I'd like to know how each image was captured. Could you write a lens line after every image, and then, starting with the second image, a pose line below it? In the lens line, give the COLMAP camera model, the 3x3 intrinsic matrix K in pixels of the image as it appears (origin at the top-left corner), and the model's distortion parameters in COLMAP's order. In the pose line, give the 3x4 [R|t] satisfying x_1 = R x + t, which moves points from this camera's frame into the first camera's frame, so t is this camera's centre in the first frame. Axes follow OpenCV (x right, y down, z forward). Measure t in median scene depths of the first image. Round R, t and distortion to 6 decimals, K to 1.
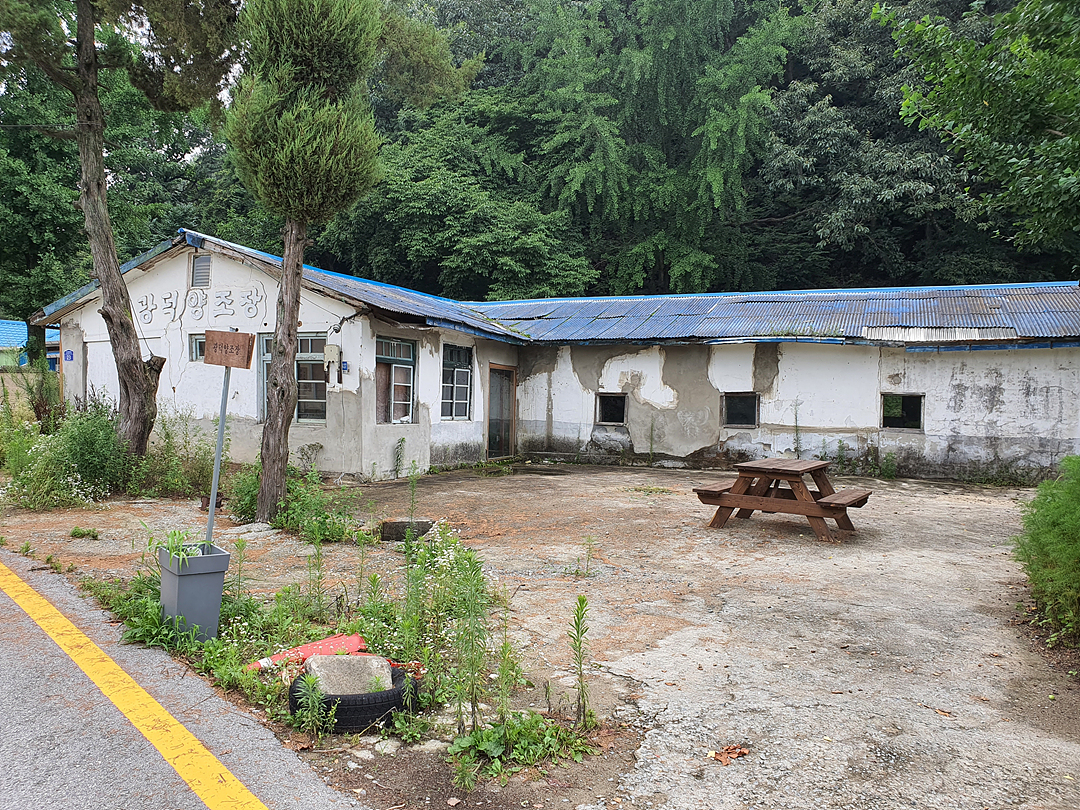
lens RADIAL K [[912.4, 0, 540.0], [0, 912.4, 405.0], [0, 0, 1]] dist [0.125017, -0.204575]
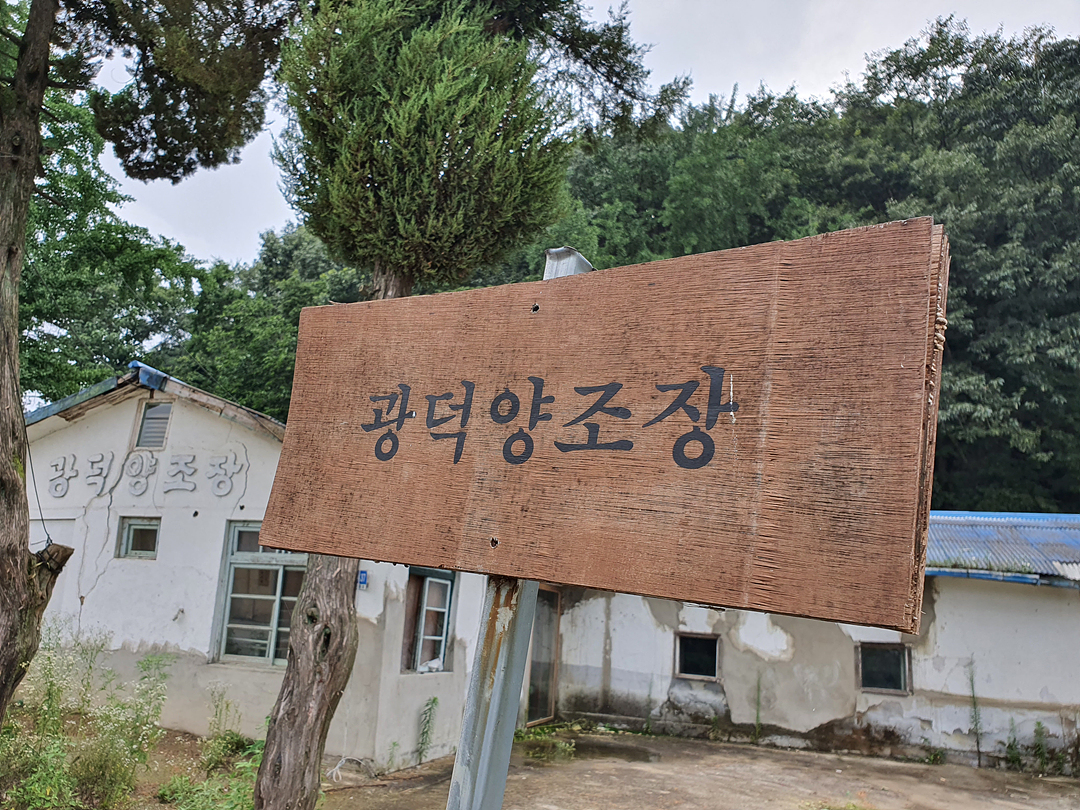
lens RADIAL K [[873.5, 0, 540.0], [0, 873.5, 405.0], [0, 0, 1]] dist [0.008809, 0.003718]
pose [[0.994634, 0.068844, 0.077225, -0.123732], [-0.047925, 0.968133, -0.245807, -0.013122], [-0.091687, 0.240787, 0.966238, 0.320642]]
